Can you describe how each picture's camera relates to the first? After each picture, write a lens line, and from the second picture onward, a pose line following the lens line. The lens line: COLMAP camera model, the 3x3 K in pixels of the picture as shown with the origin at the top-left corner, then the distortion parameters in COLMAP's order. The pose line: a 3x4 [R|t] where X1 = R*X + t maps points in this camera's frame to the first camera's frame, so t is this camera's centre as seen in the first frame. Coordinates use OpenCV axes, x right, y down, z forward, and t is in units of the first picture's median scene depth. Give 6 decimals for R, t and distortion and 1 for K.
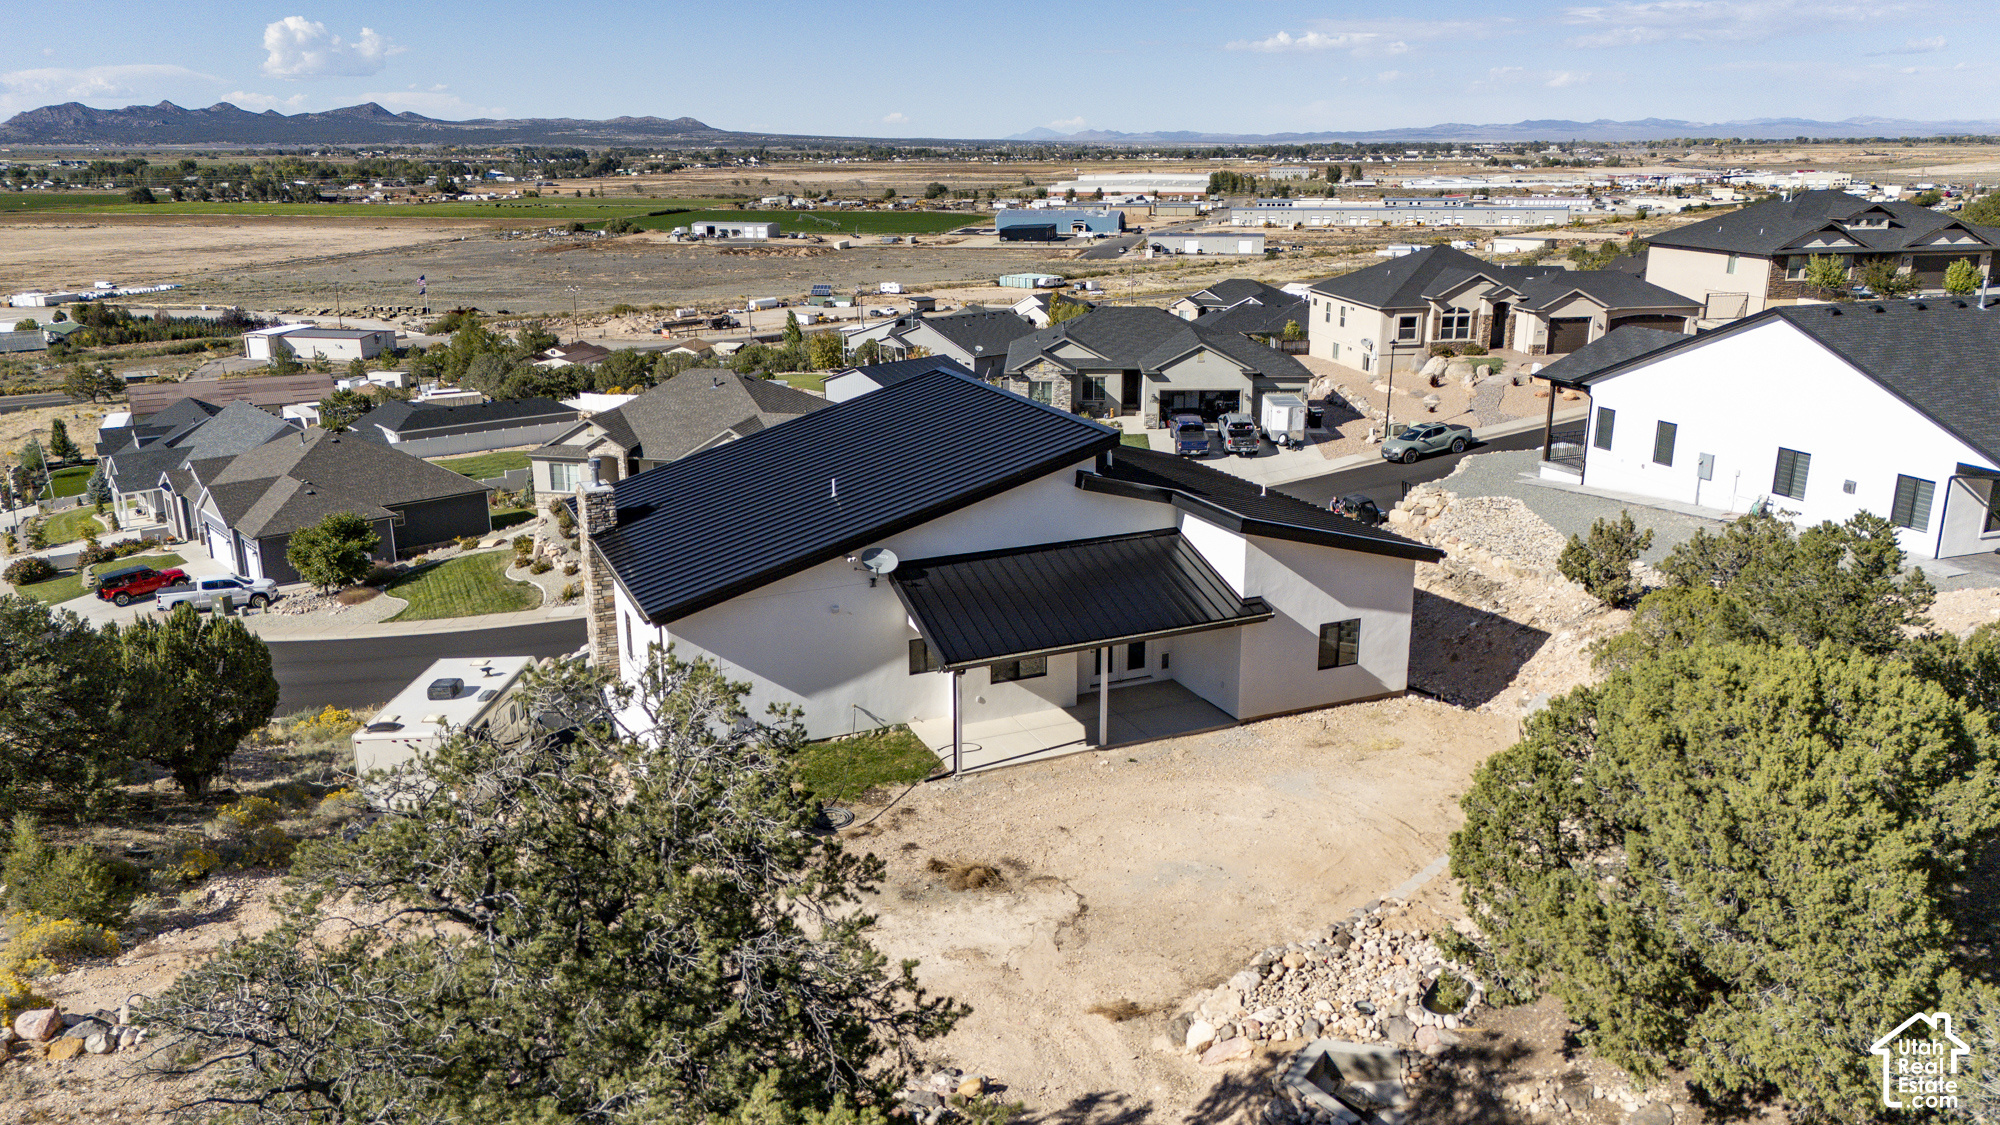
lens RADIAL K [[1467.2, 0, 1013.3], [0, 1467.2, 559.3], [0, 0, 1]] dist [0.084175, -0.093399]
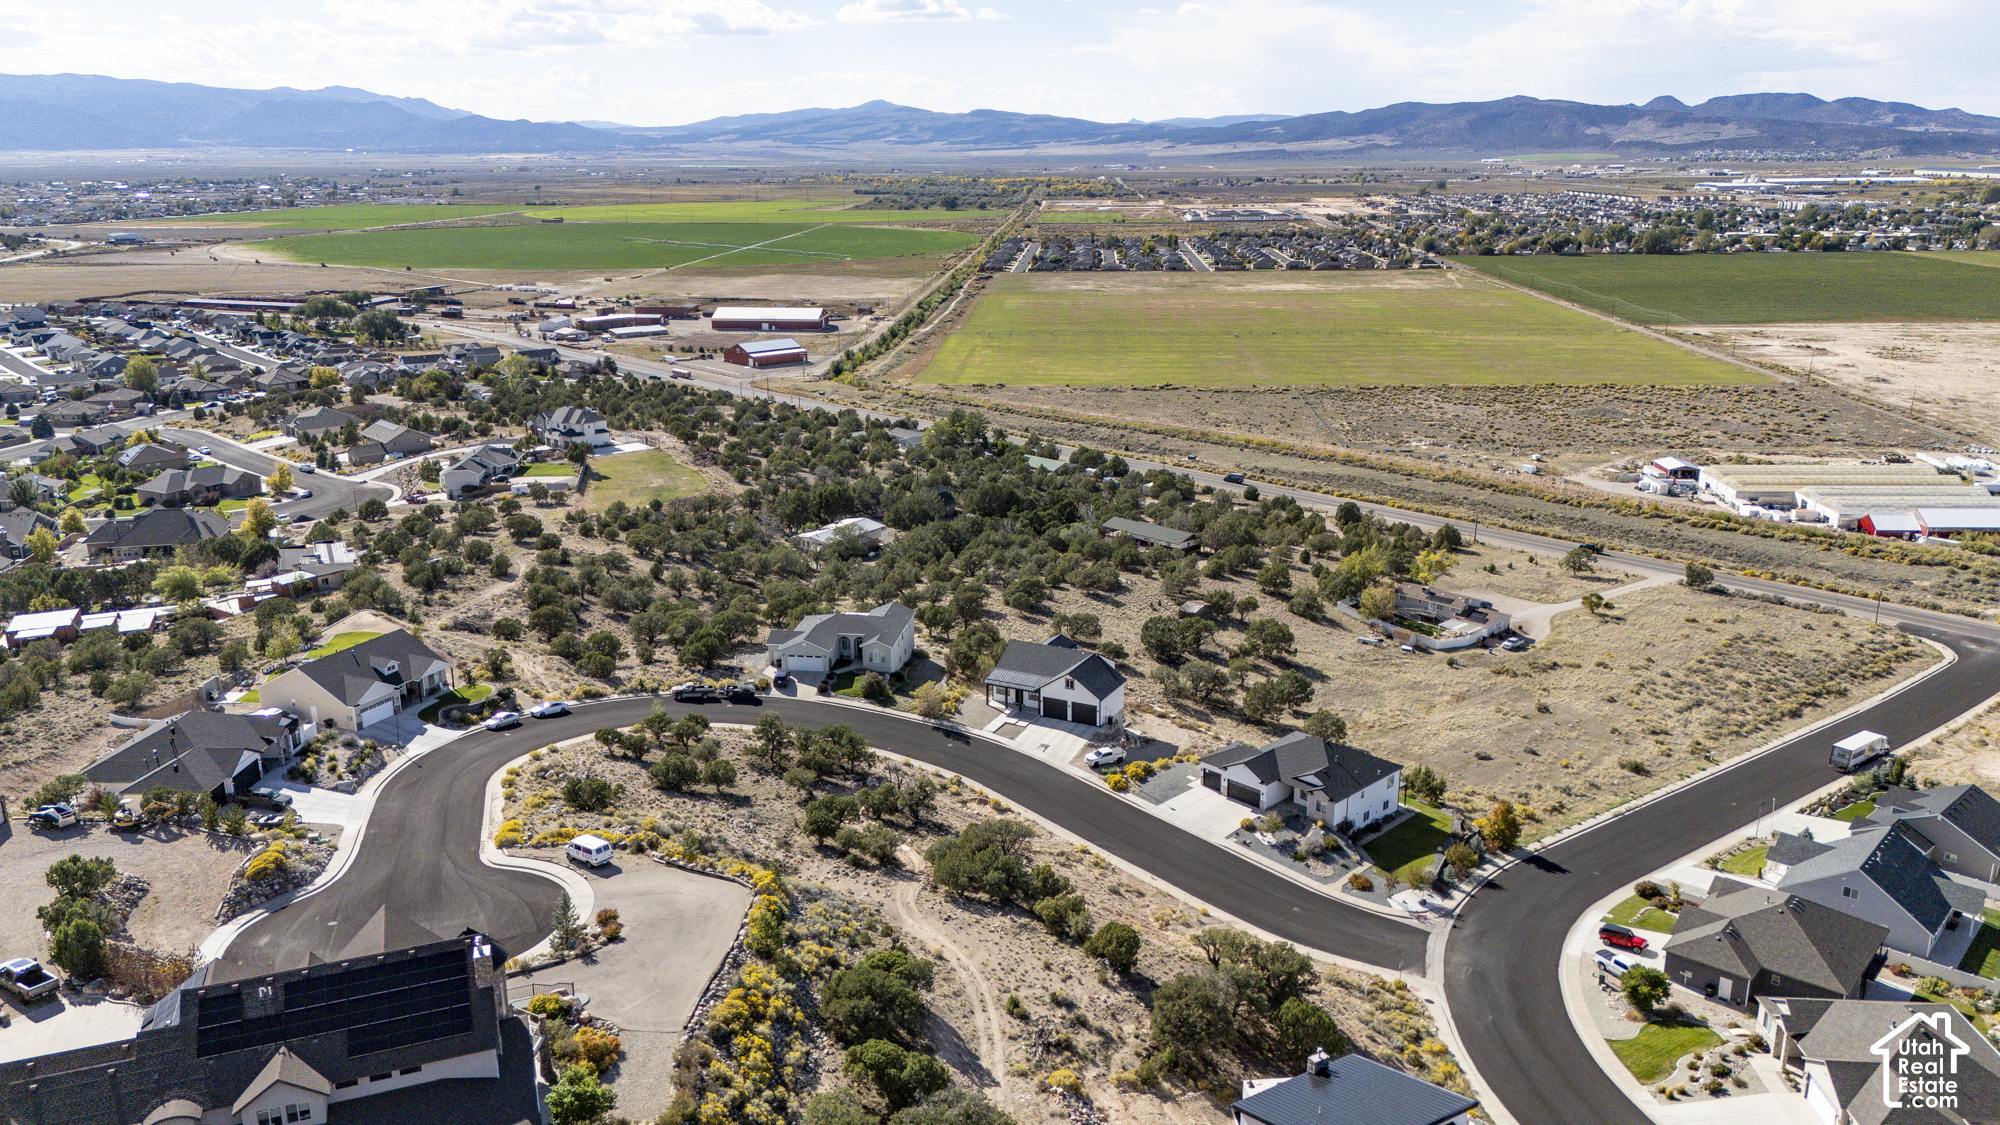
lens RADIAL K [[1467.2, 0, 1013.3], [0, 1467.2, 559.3], [0, 0, 1]] dist [0.084175, -0.093399]
pose [[0.112712, 0.273616, -0.955212, 0.813504], [-0.270779, 0.933411, 0.235420, -0.561454], [0.956020, 0.232116, 0.179296, -0.103123]]
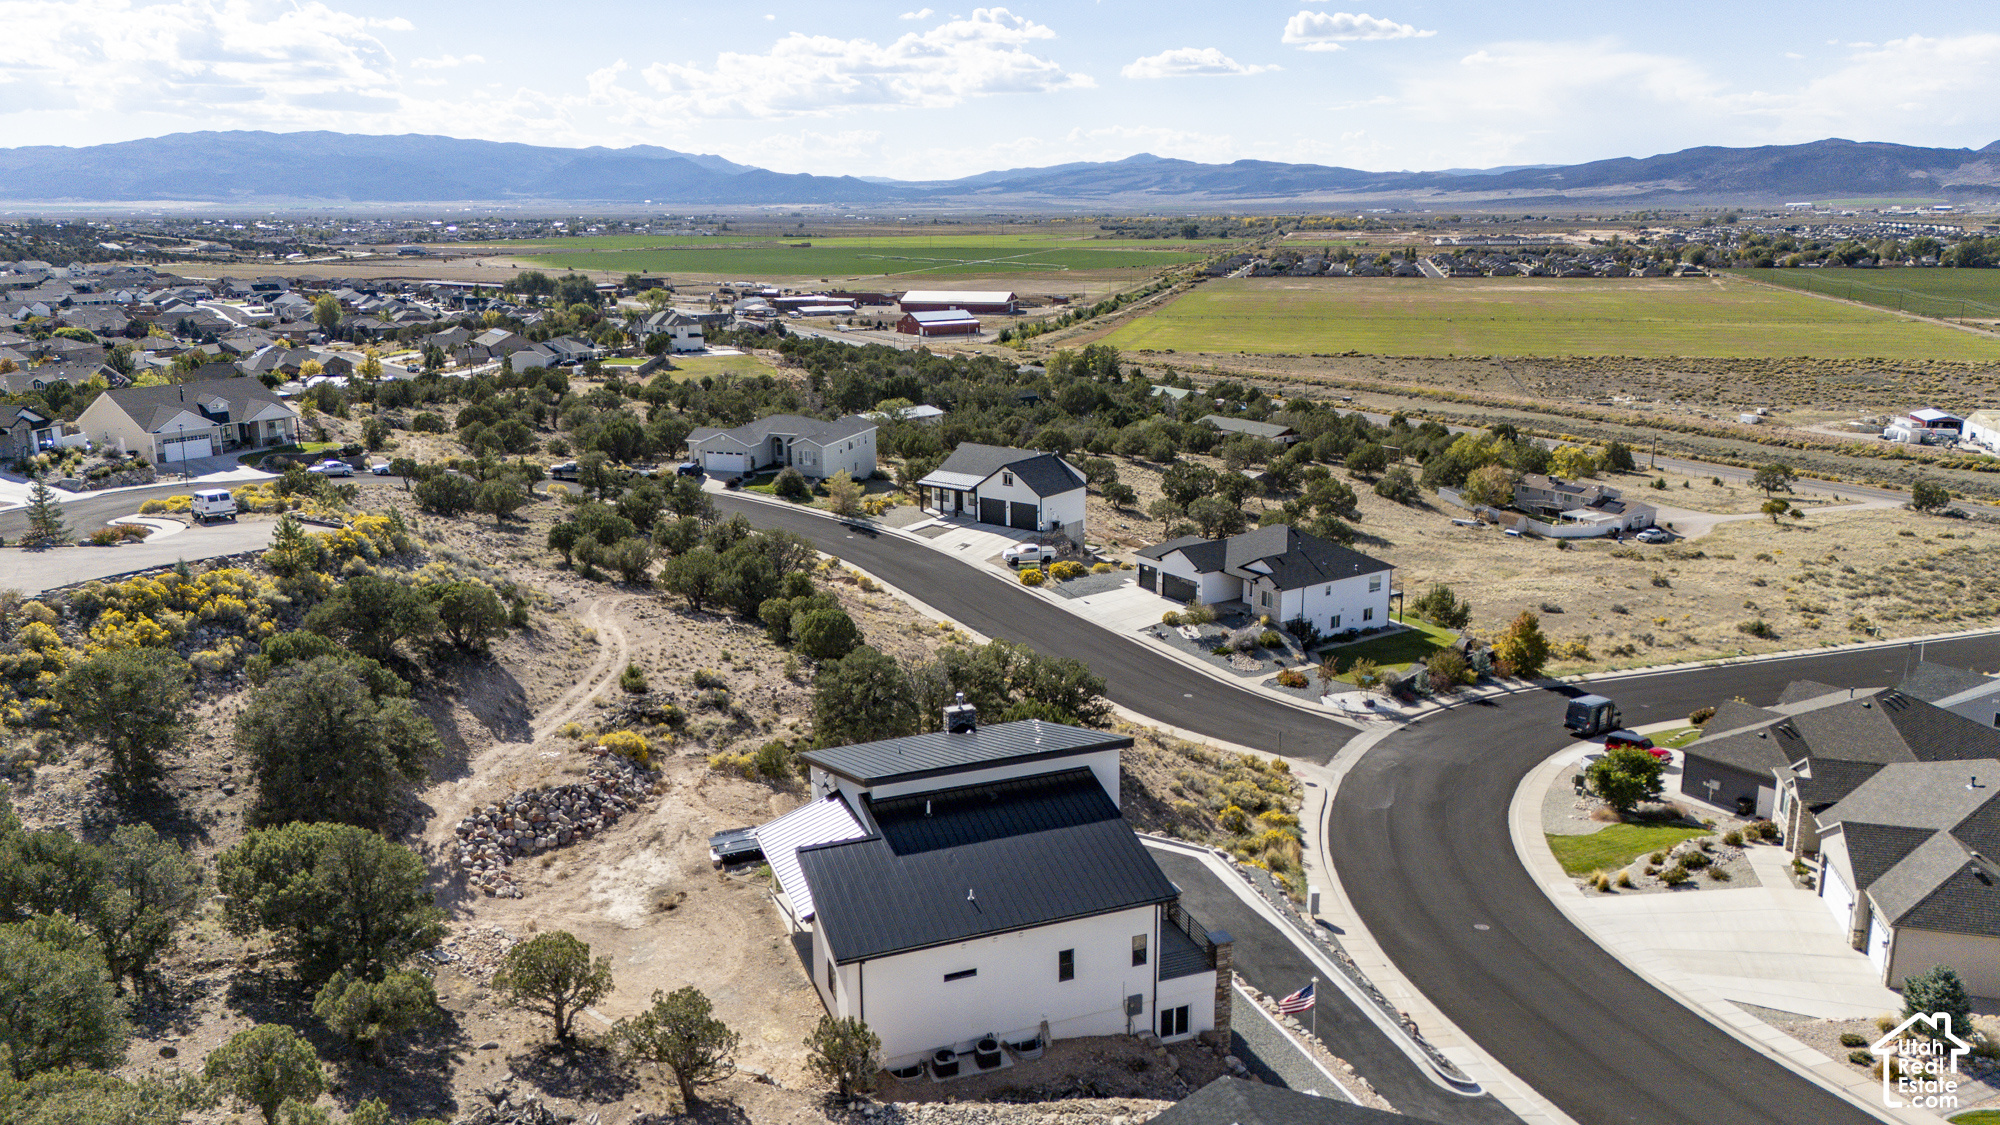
lens RADIAL K [[1460.2, 0, 1012.5], [0, 1460.2, 567.9], [0, 0, 1]] dist [0.072602, -0.057617]
pose [[-0.063479, 0.245657, -0.967276, 0.555296], [-0.269397, 0.929032, 0.253624, -0.268251], [0.960935, 0.276681, 0.007205, 0.401411]]
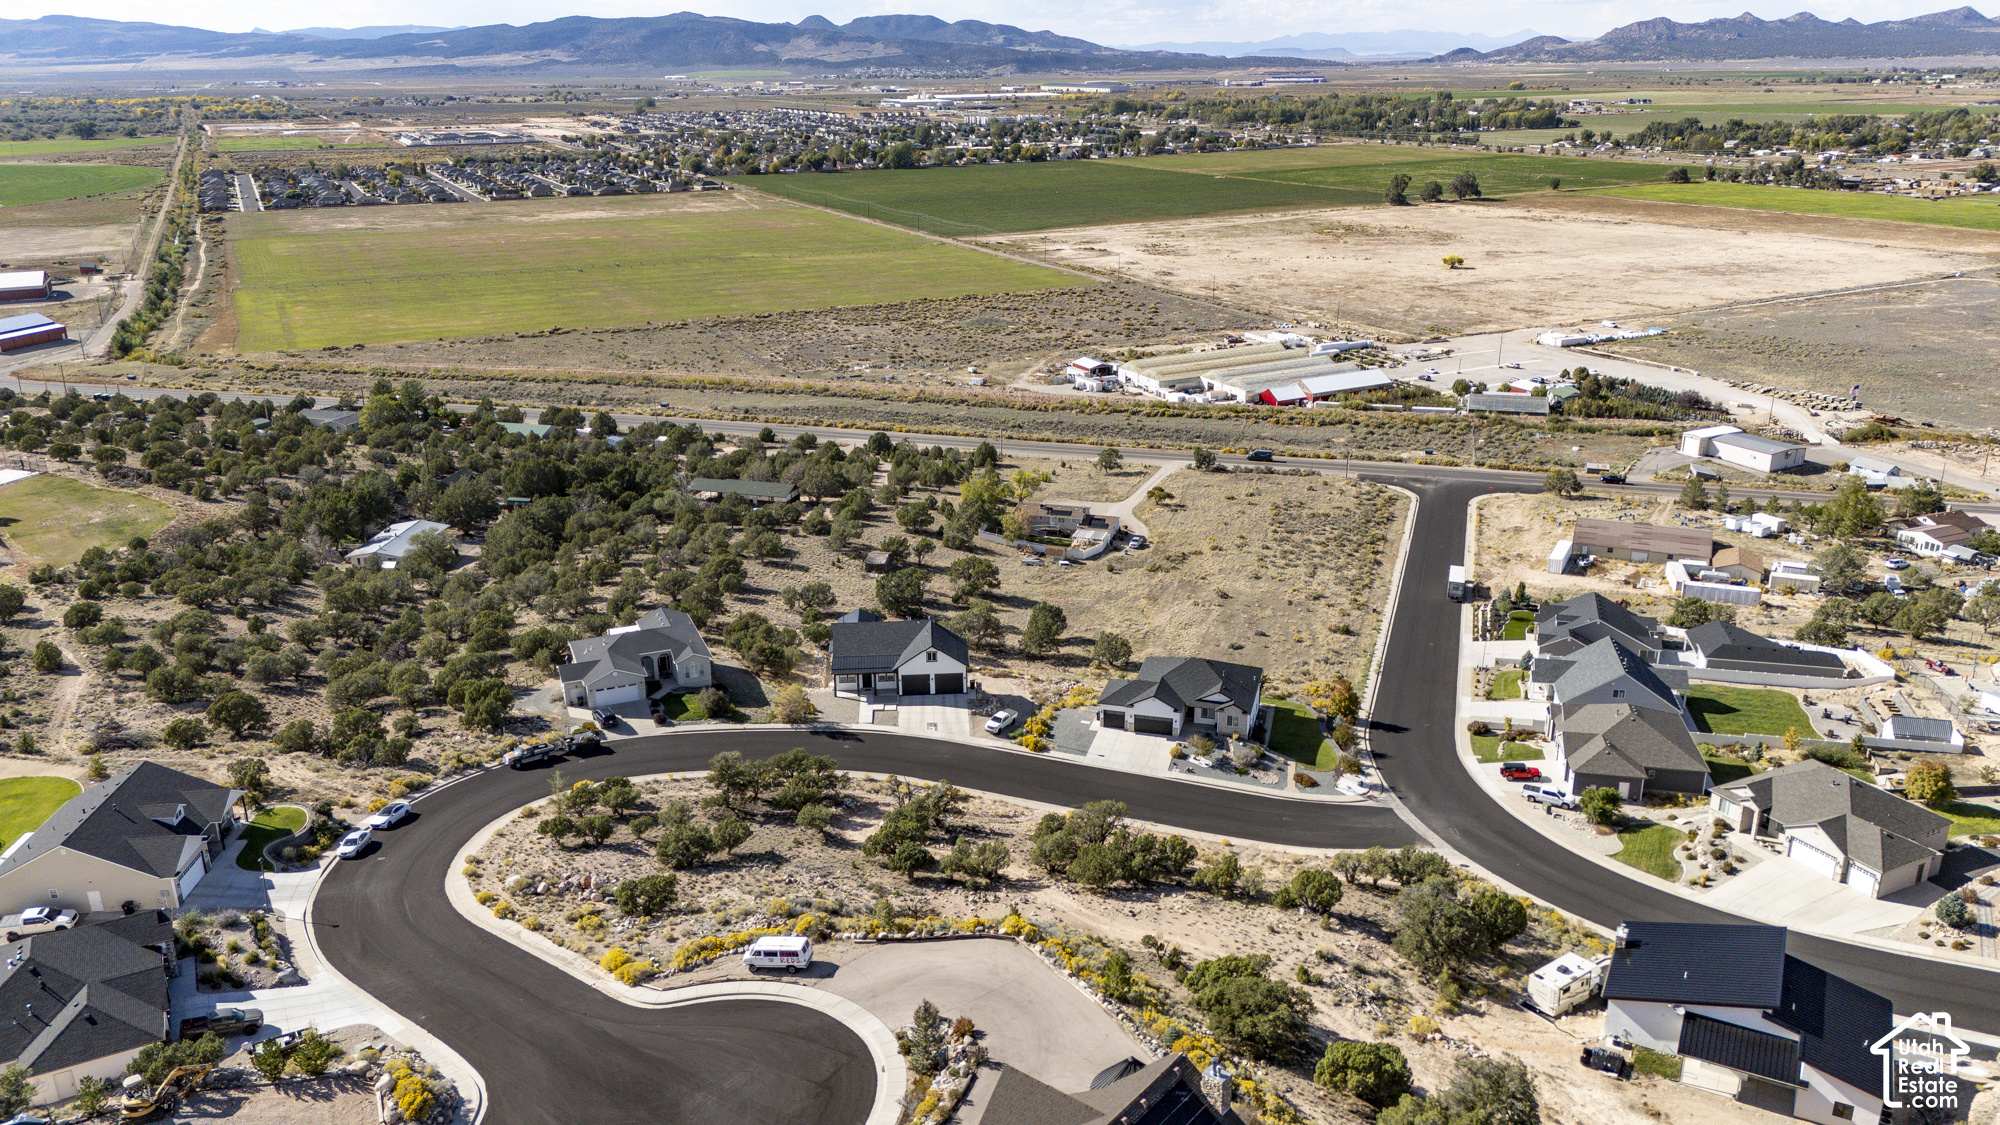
lens RADIAL K [[1467.2, 0, 1013.3], [0, 1467.2, 559.3], [0, 0, 1]] dist [0.084175, -0.093399]
pose [[0.598425, 0.259408, -0.758021, 0.435971], [-0.216140, 0.963323, 0.159033, -0.399800], [0.771474, 0.068670, 0.632545, -0.787838]]
